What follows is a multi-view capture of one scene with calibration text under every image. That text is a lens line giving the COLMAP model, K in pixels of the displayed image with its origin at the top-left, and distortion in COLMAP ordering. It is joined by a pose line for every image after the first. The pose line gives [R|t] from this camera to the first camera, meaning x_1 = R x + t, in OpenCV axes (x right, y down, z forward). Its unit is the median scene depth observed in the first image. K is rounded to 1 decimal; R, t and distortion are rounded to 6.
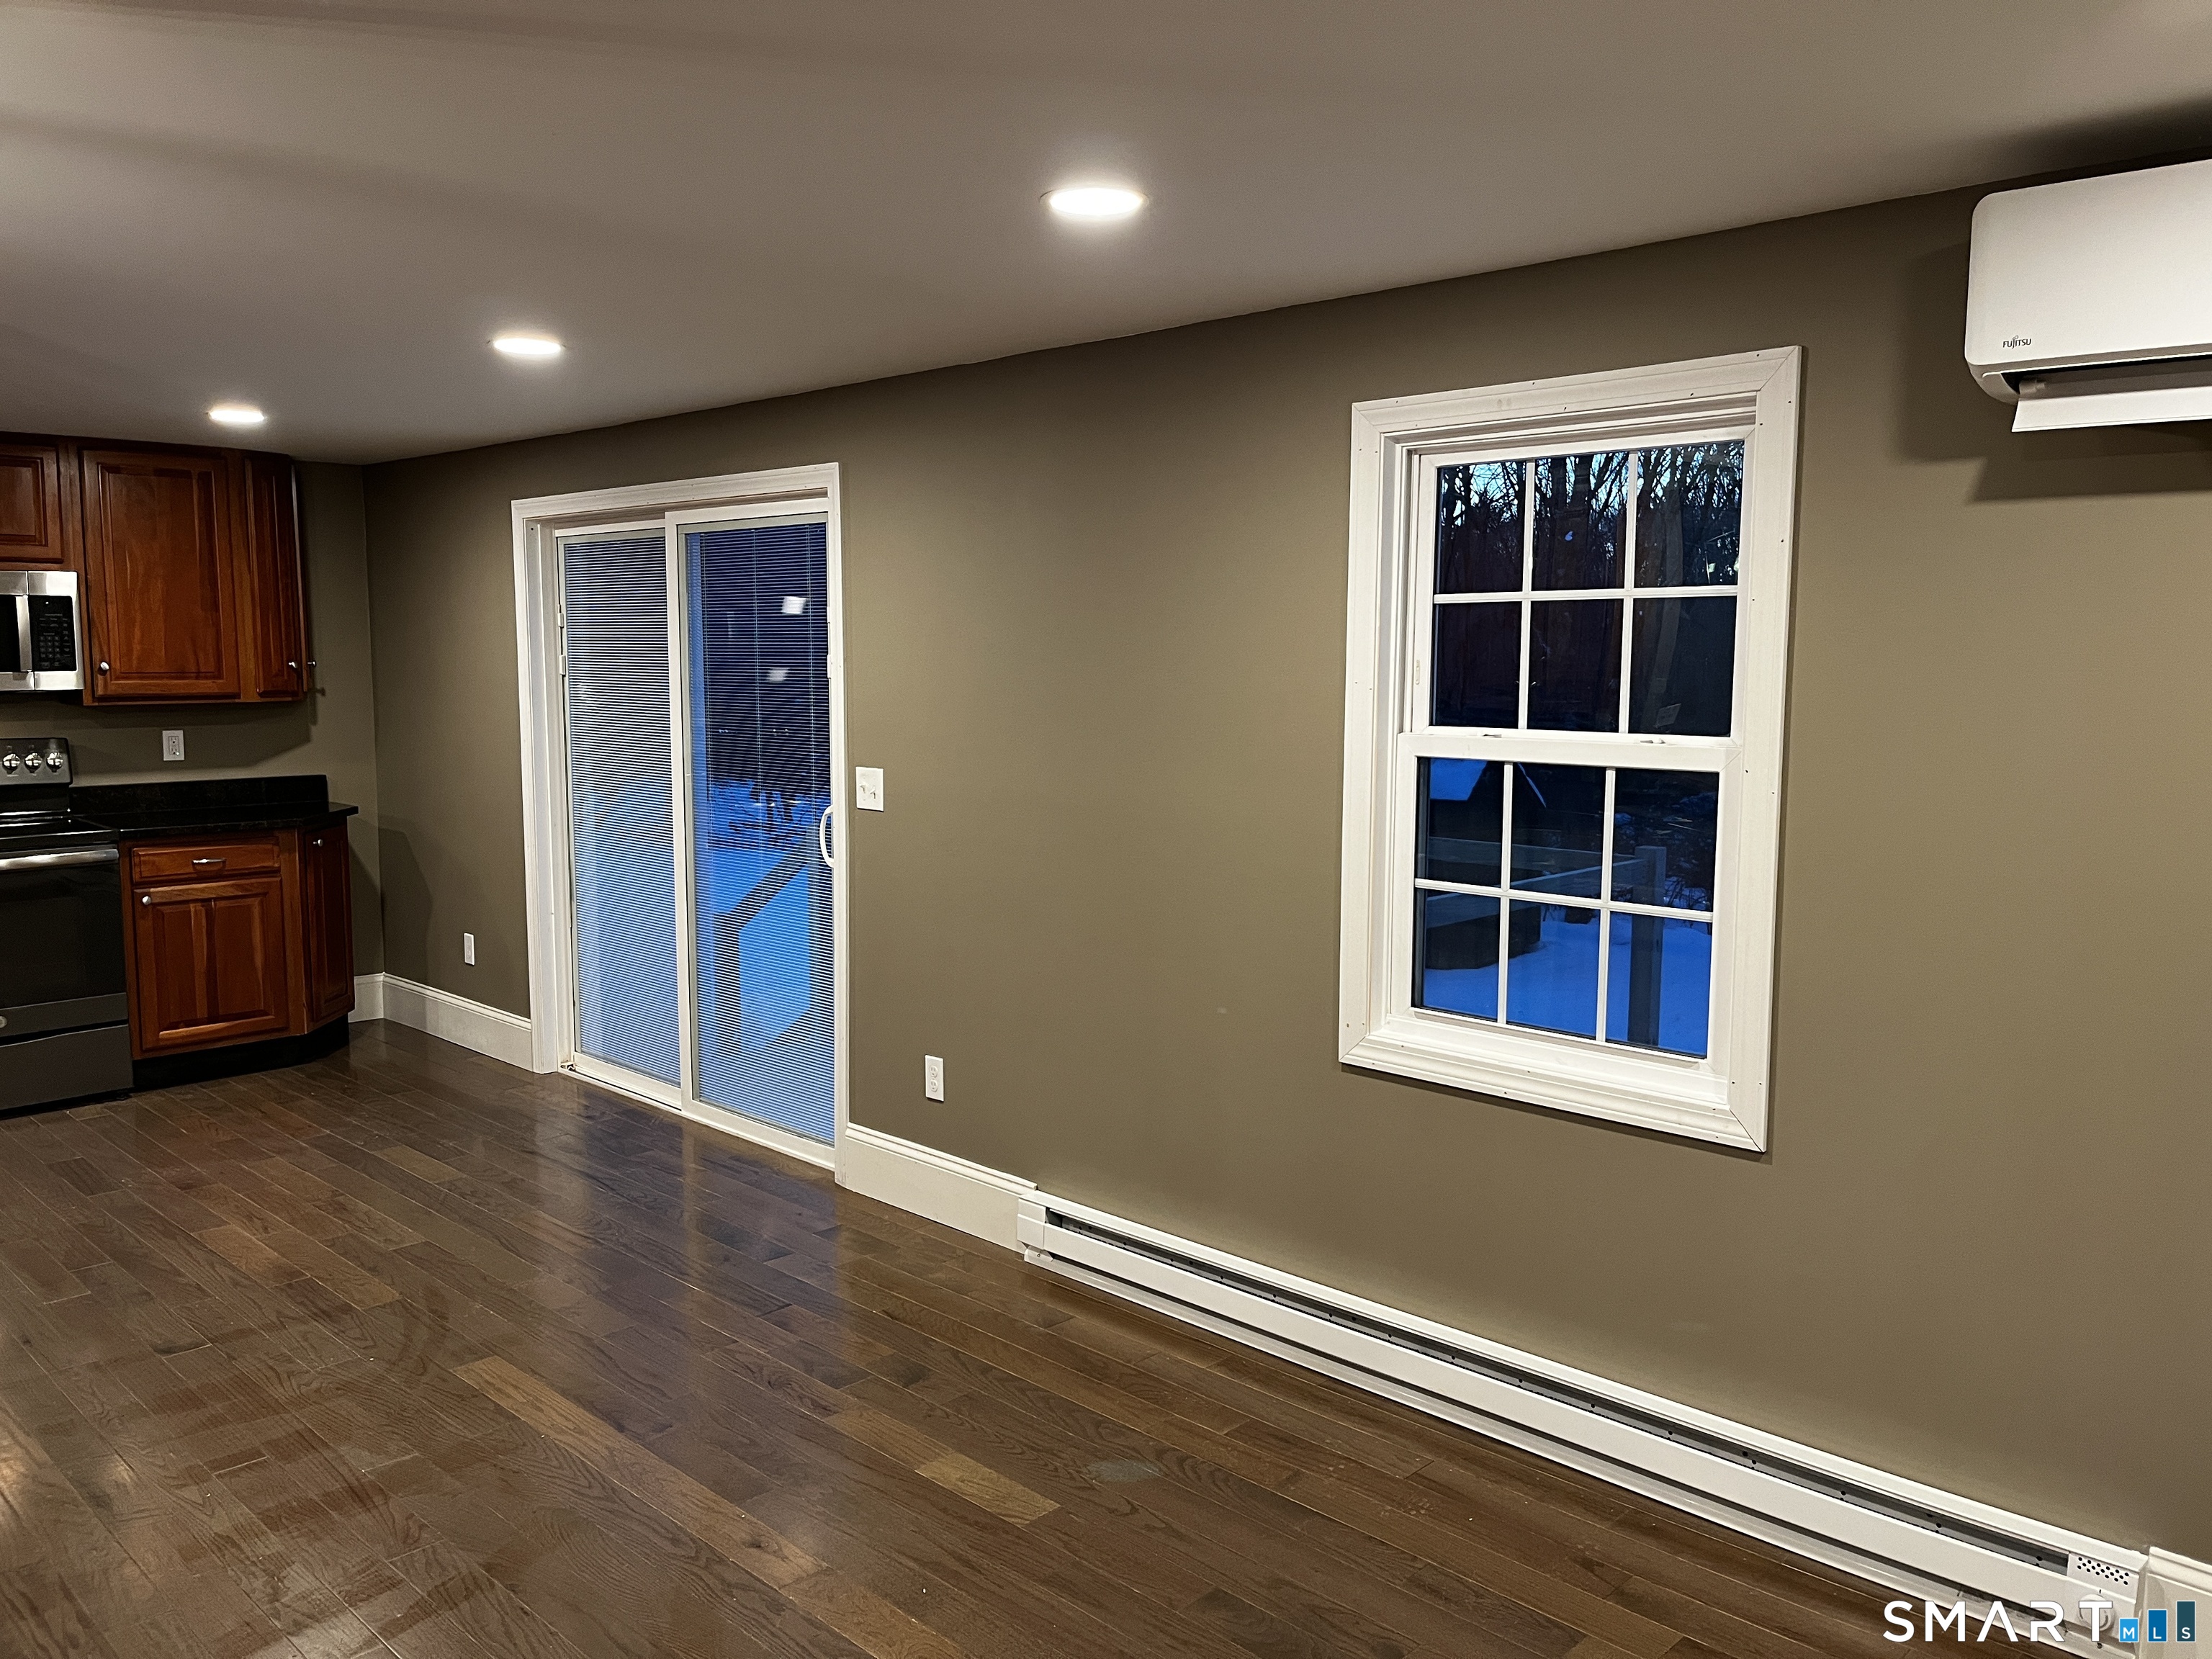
lens RADIAL K [[1667.4, 0, 1109.2], [0, 1667.4, 836.6], [0, 0, 1]] dist [0.057841, -0.080033]
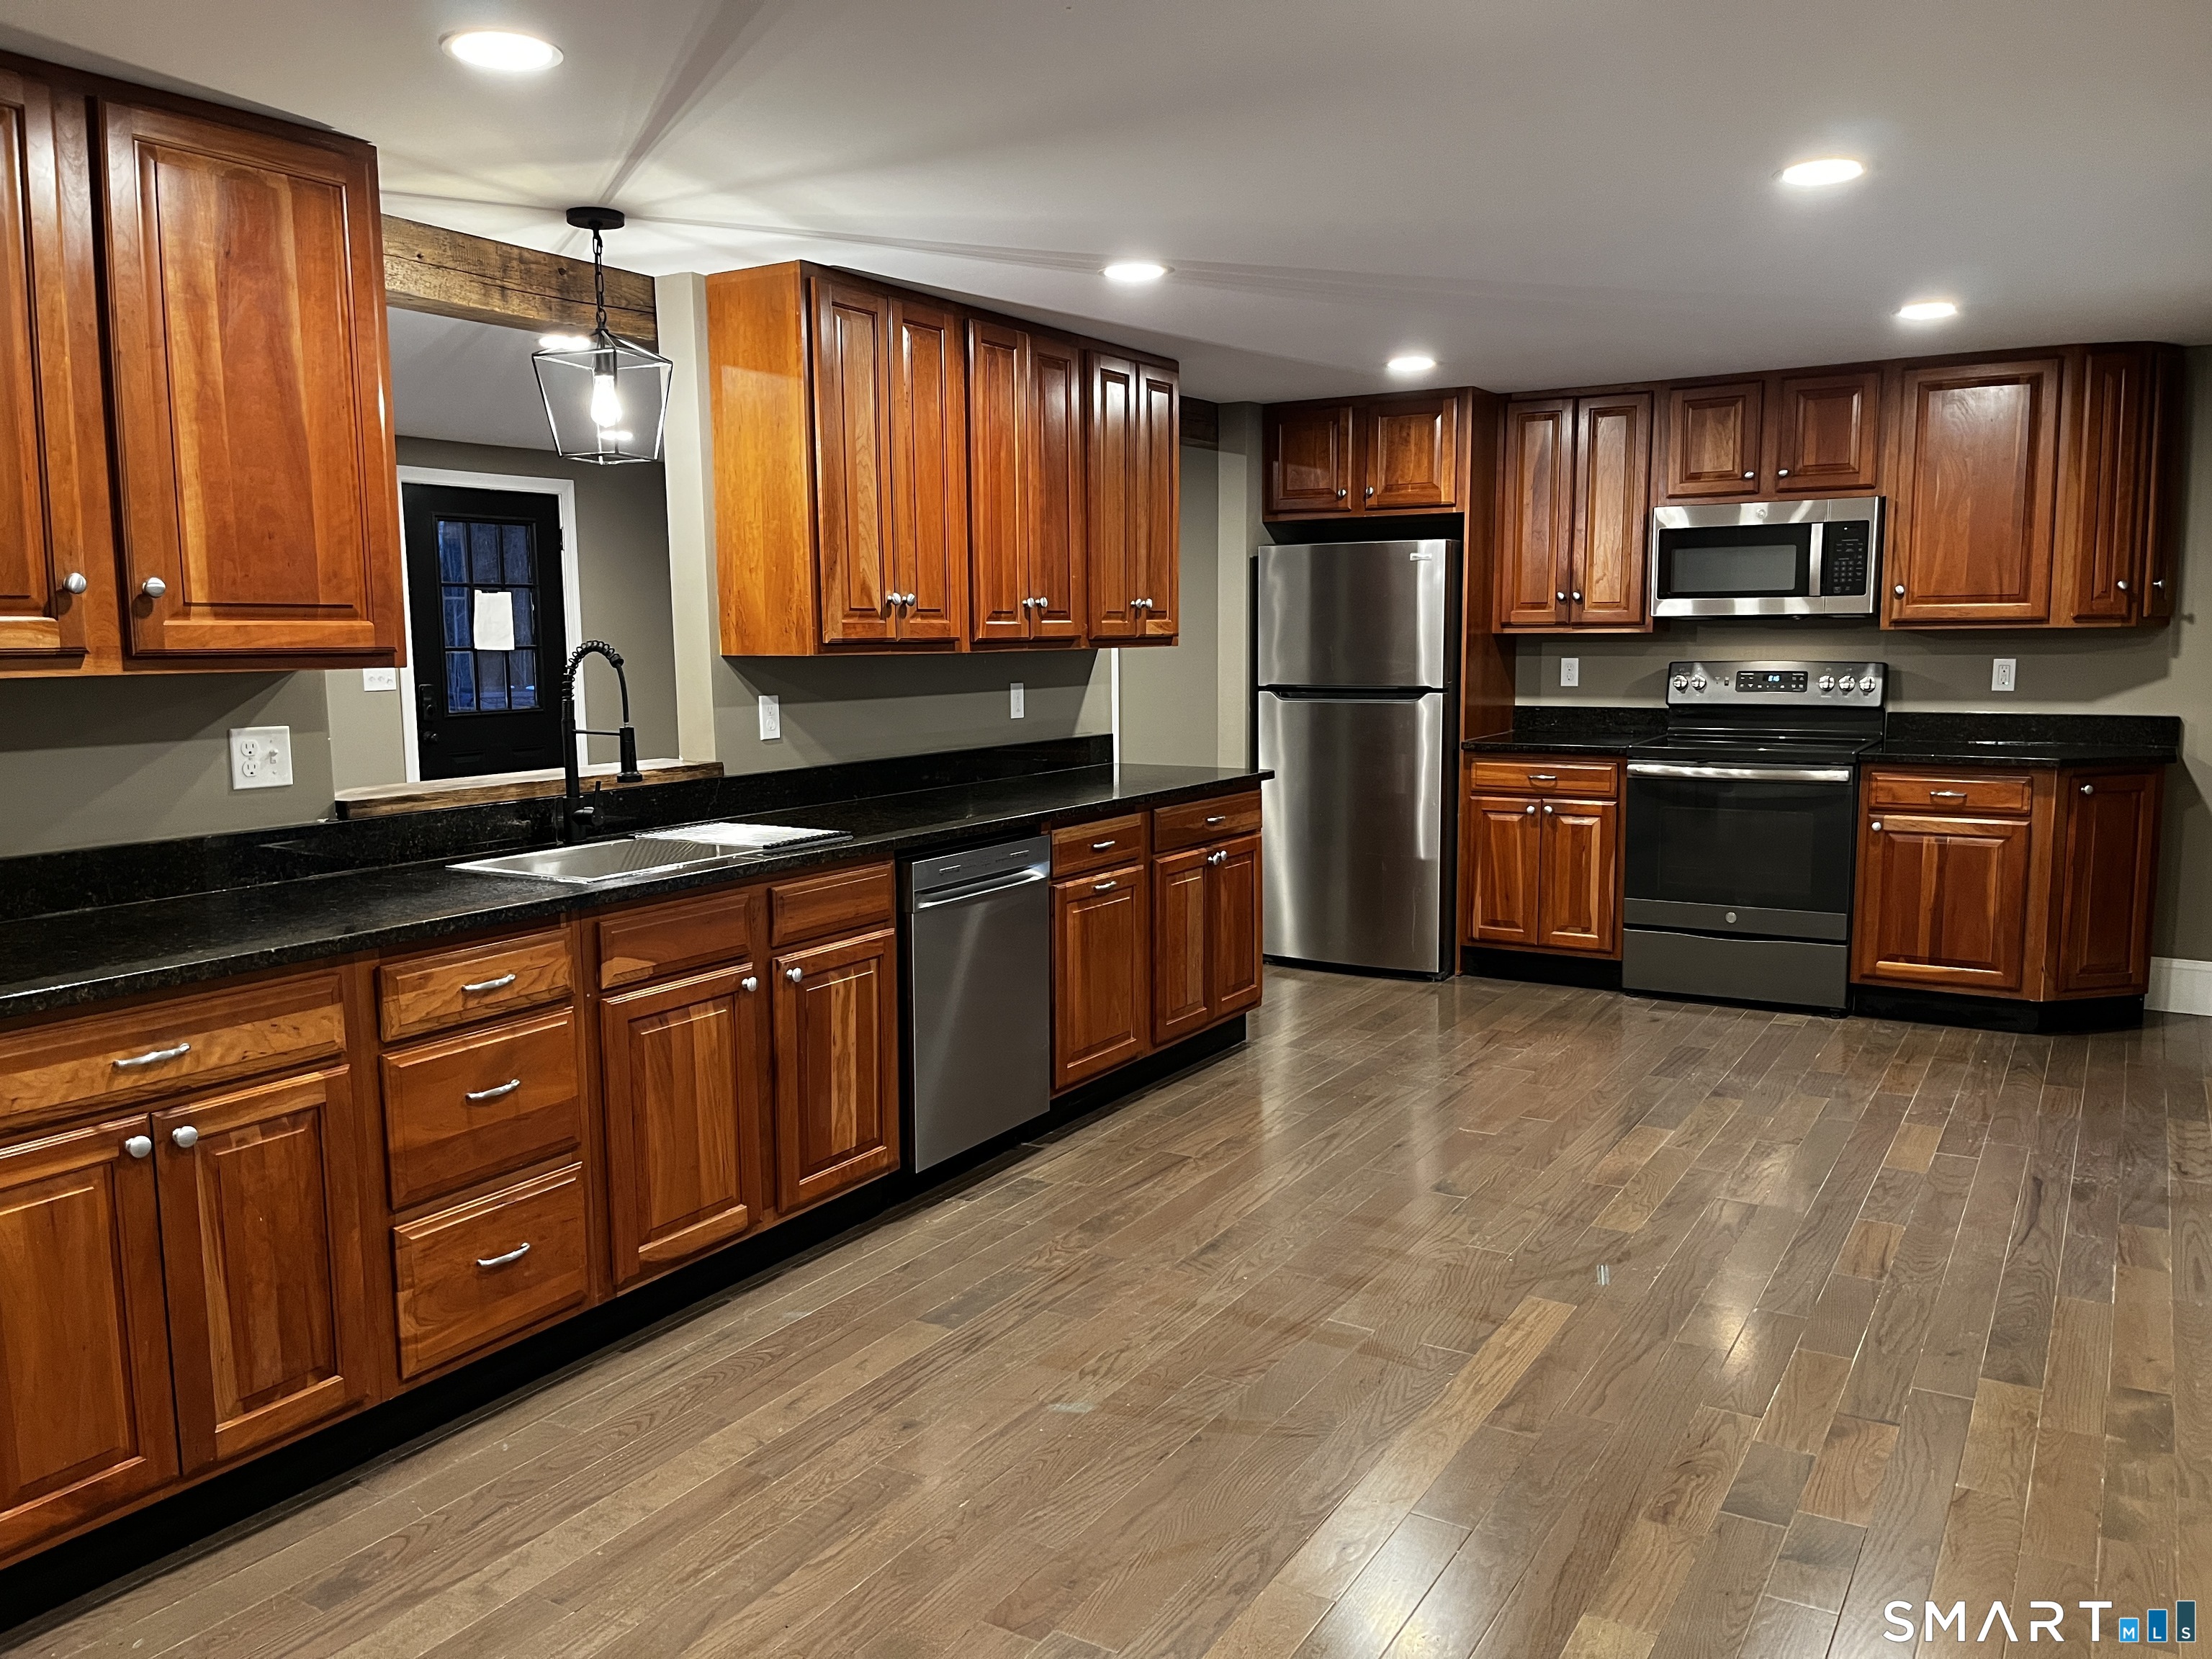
lens RADIAL K [[1667.4, 0, 1091.5], [0, 1667.4, 837.3], [0, 0, 1]] dist [0.057841, -0.080033]
pose [[0.213357, 0.118266, -0.969790, 0.287921], [-0.097034, 0.990303, 0.099420, -0.008881], [0.972144, 0.072891, 0.222764, 0.331933]]
